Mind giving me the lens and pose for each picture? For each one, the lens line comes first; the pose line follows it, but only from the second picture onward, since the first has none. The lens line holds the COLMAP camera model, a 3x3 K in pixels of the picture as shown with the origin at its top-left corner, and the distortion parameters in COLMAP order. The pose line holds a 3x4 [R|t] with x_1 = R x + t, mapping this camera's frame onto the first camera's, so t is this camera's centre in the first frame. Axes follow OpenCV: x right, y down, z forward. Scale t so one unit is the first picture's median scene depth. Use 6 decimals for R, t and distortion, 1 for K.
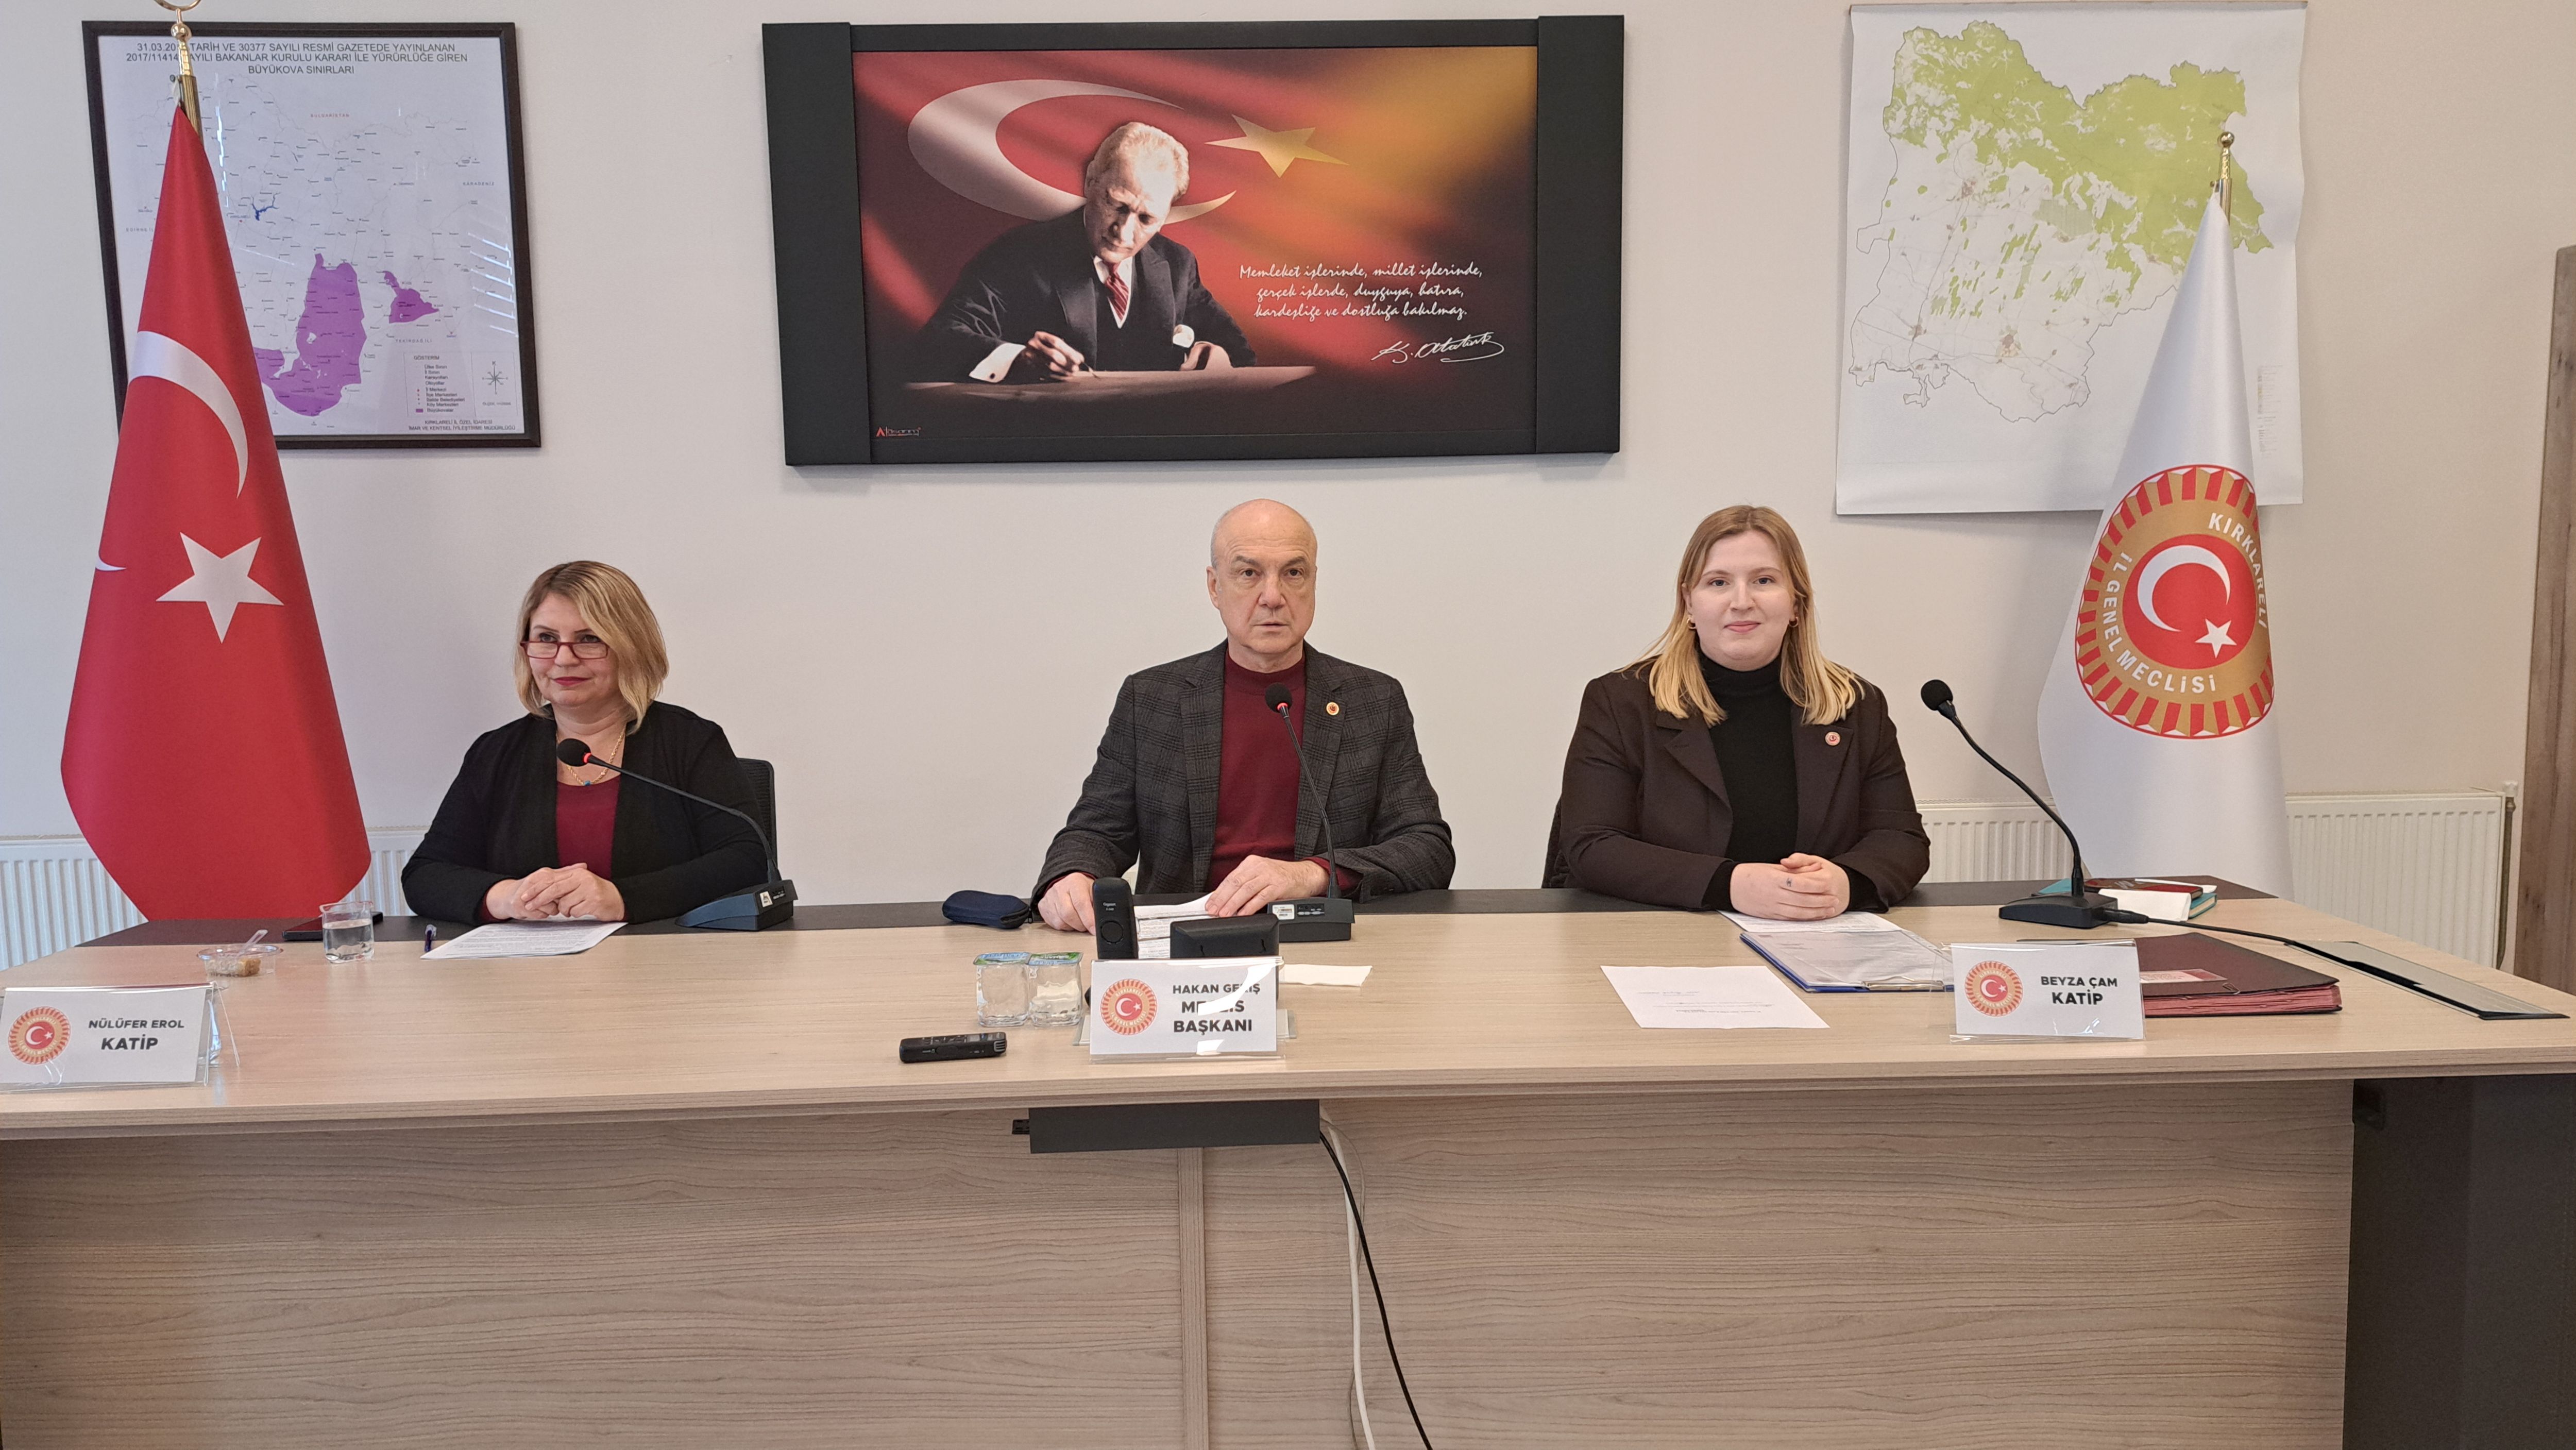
lens RADIAL K [[1836.5, 0, 1281.3], [0, 1836.5, 749.0], [0, 0, 1]] dist [0.093586, -0.113434]
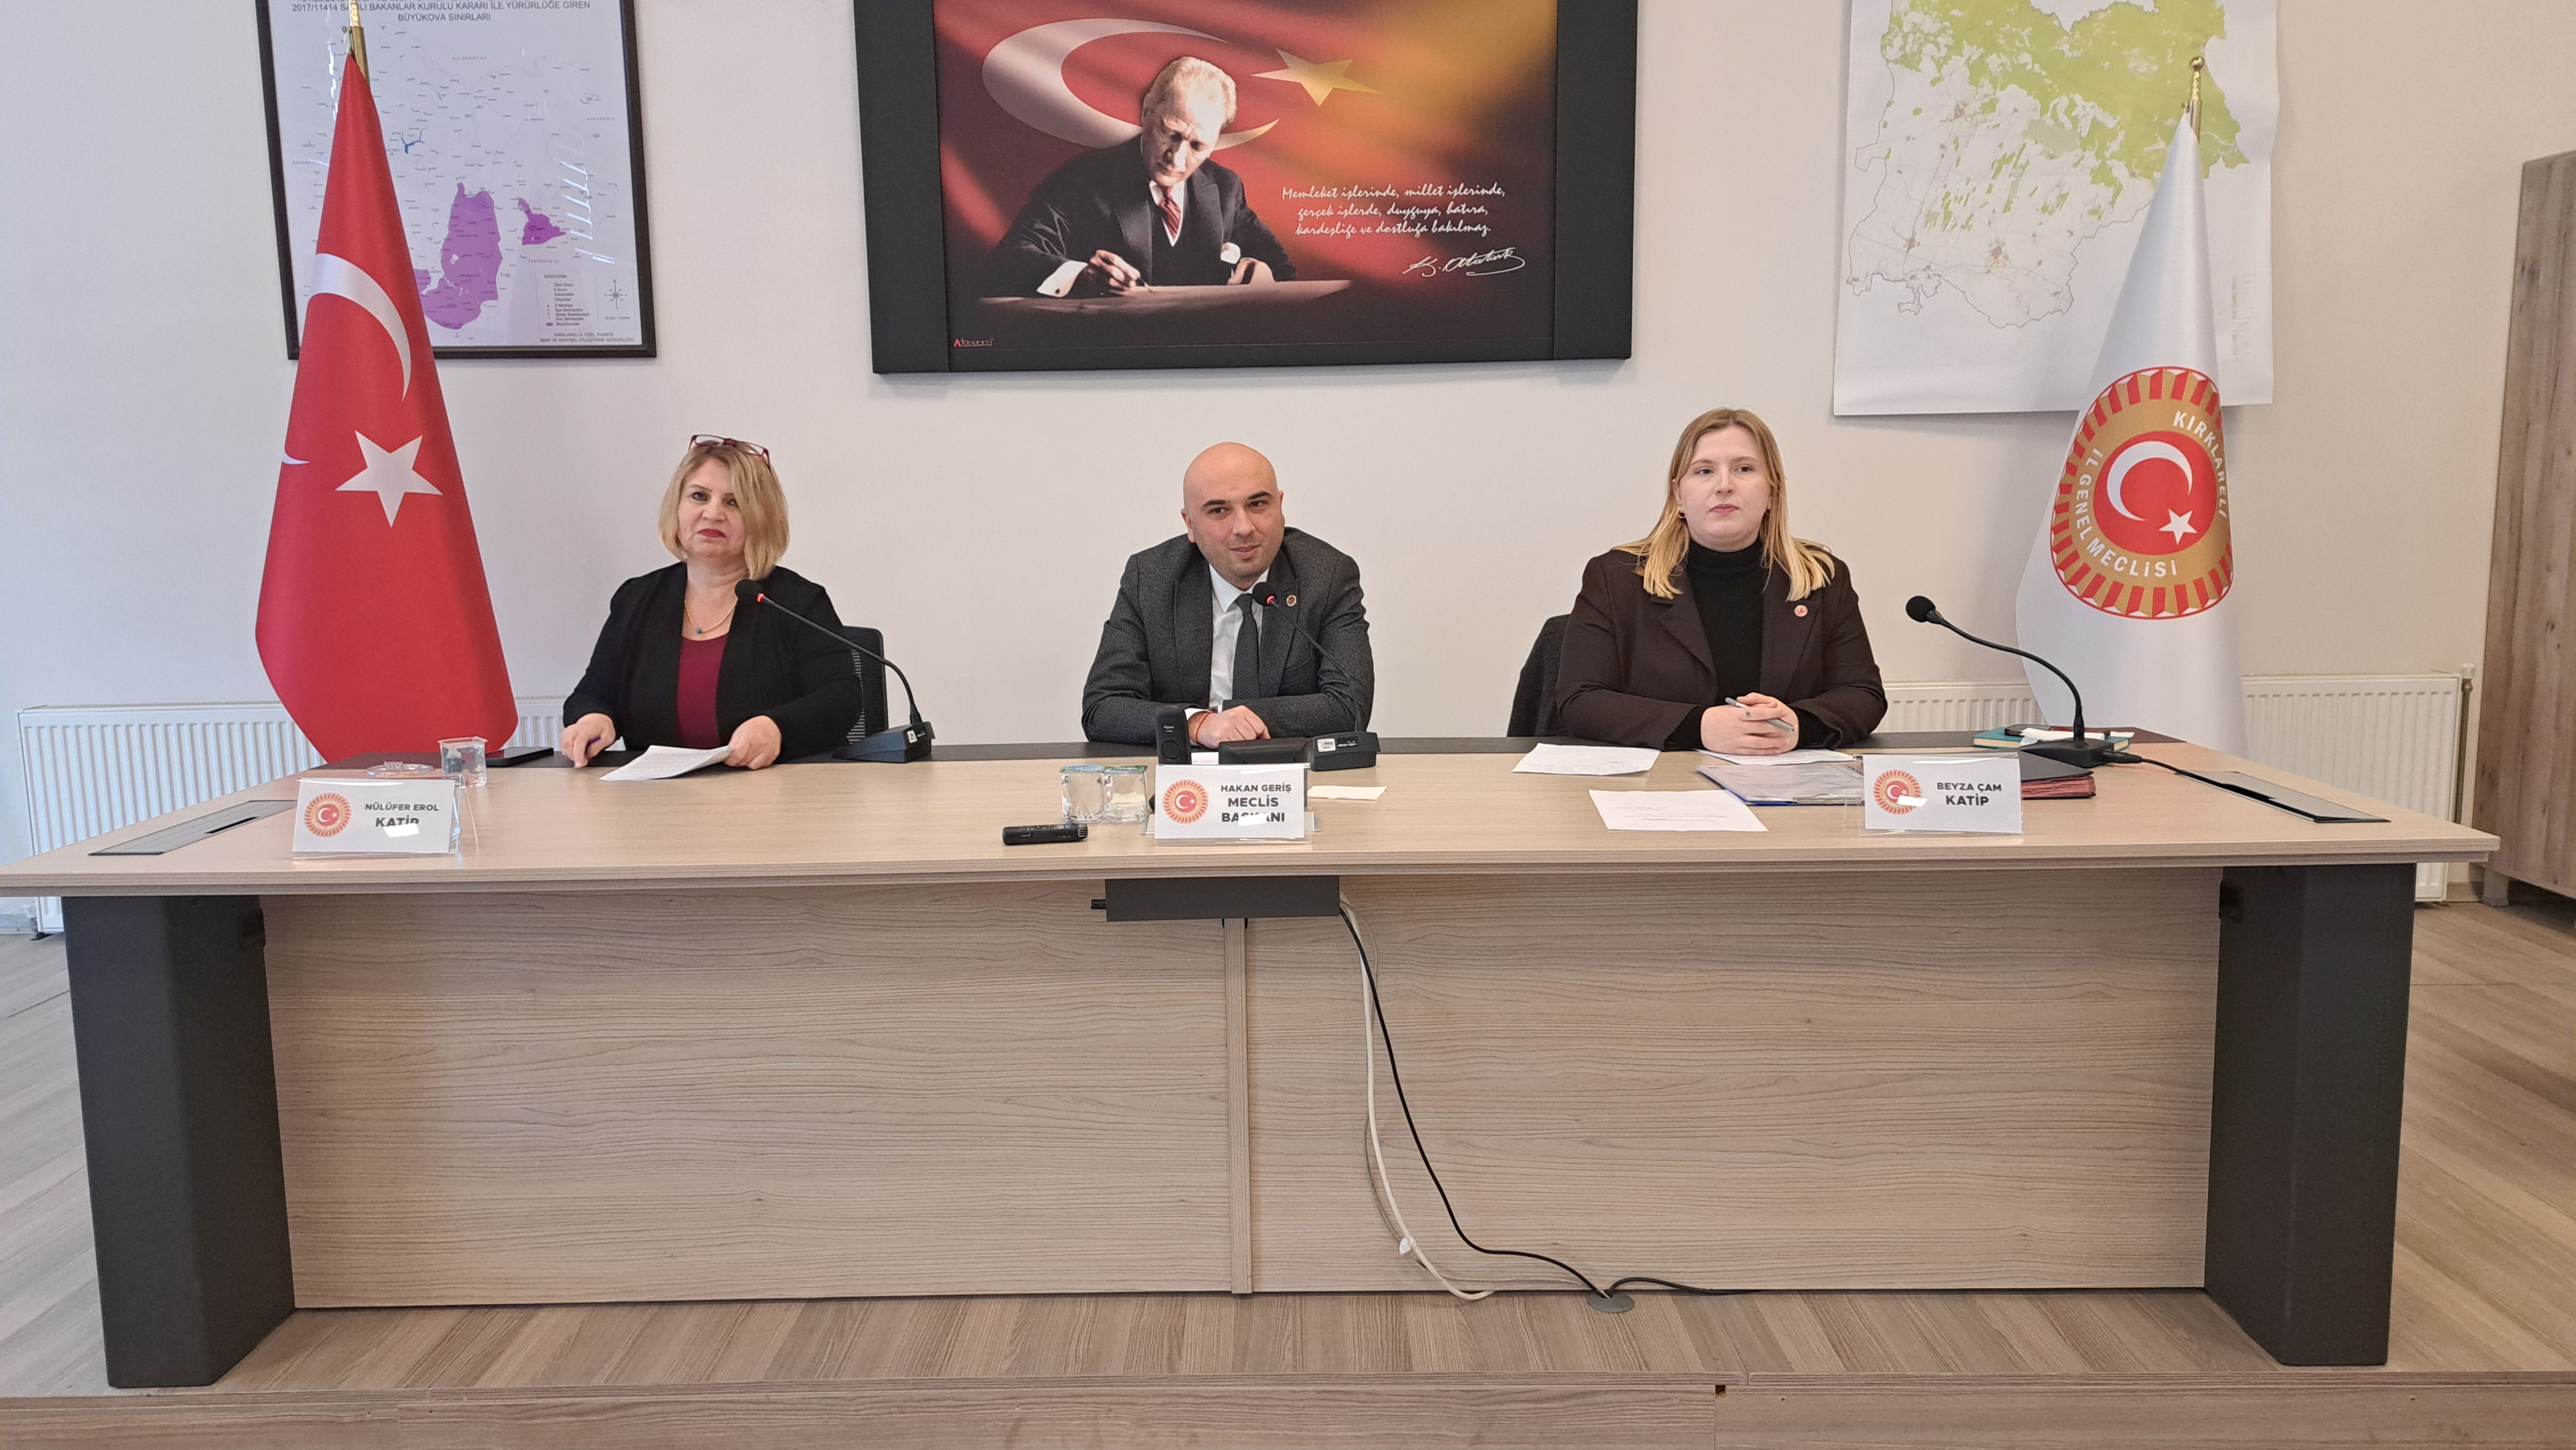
lens RADIAL K [[1836.5, 0, 1247.2], [0, 1836.5, 721.8], [0, 0, 1]] dist [0.093586, -0.113434]
pose [[0.999086, 0.005208, -0.042425, 0.004913], [-0.003993, 0.999581, 0.028667, 0.023152], [0.042556, -0.028471, 0.998688, -0.104016]]
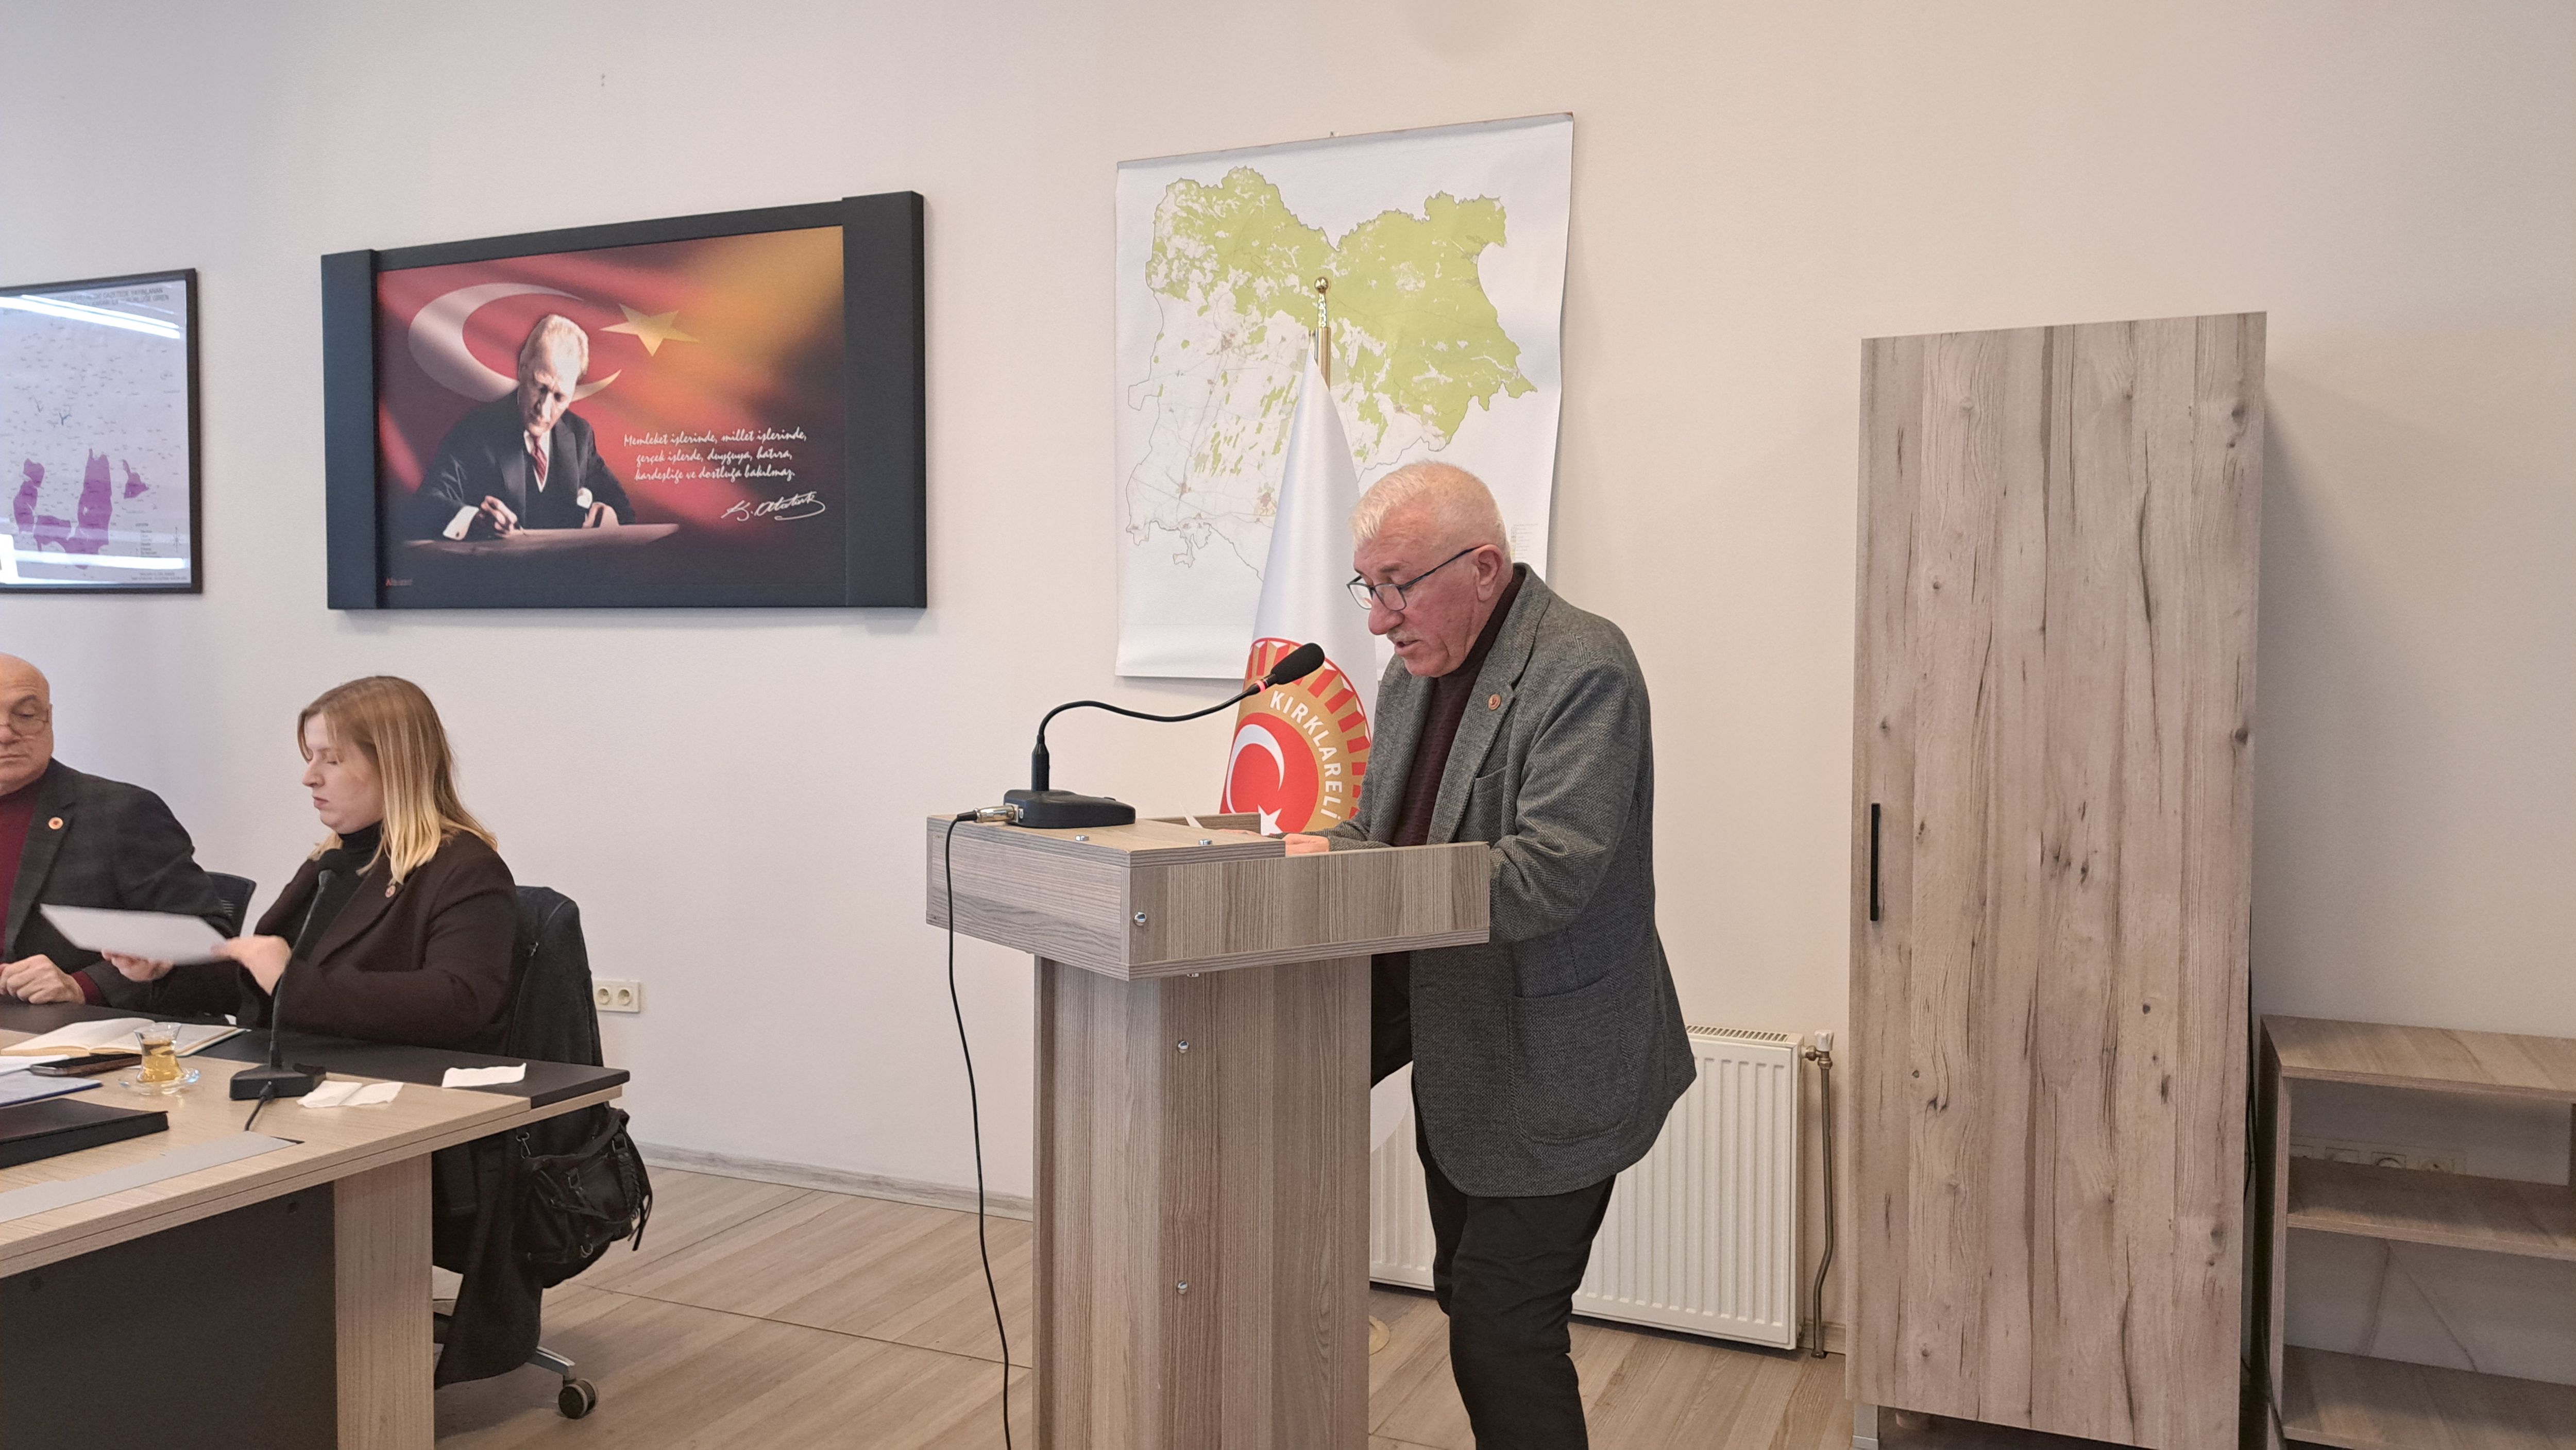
lens RADIAL K [[1836.5, 0, 1254.7], [0, 1836.5, 743.5], [0, 0, 1]] dist [0.093586, -0.113434]
pose [[0.898646, 0.045644, -0.436293, 0.810992], [-0.072355, 0.996373, -0.044794, -0.054755], [0.432666, 0.071822, 0.898689, 0.174992]]
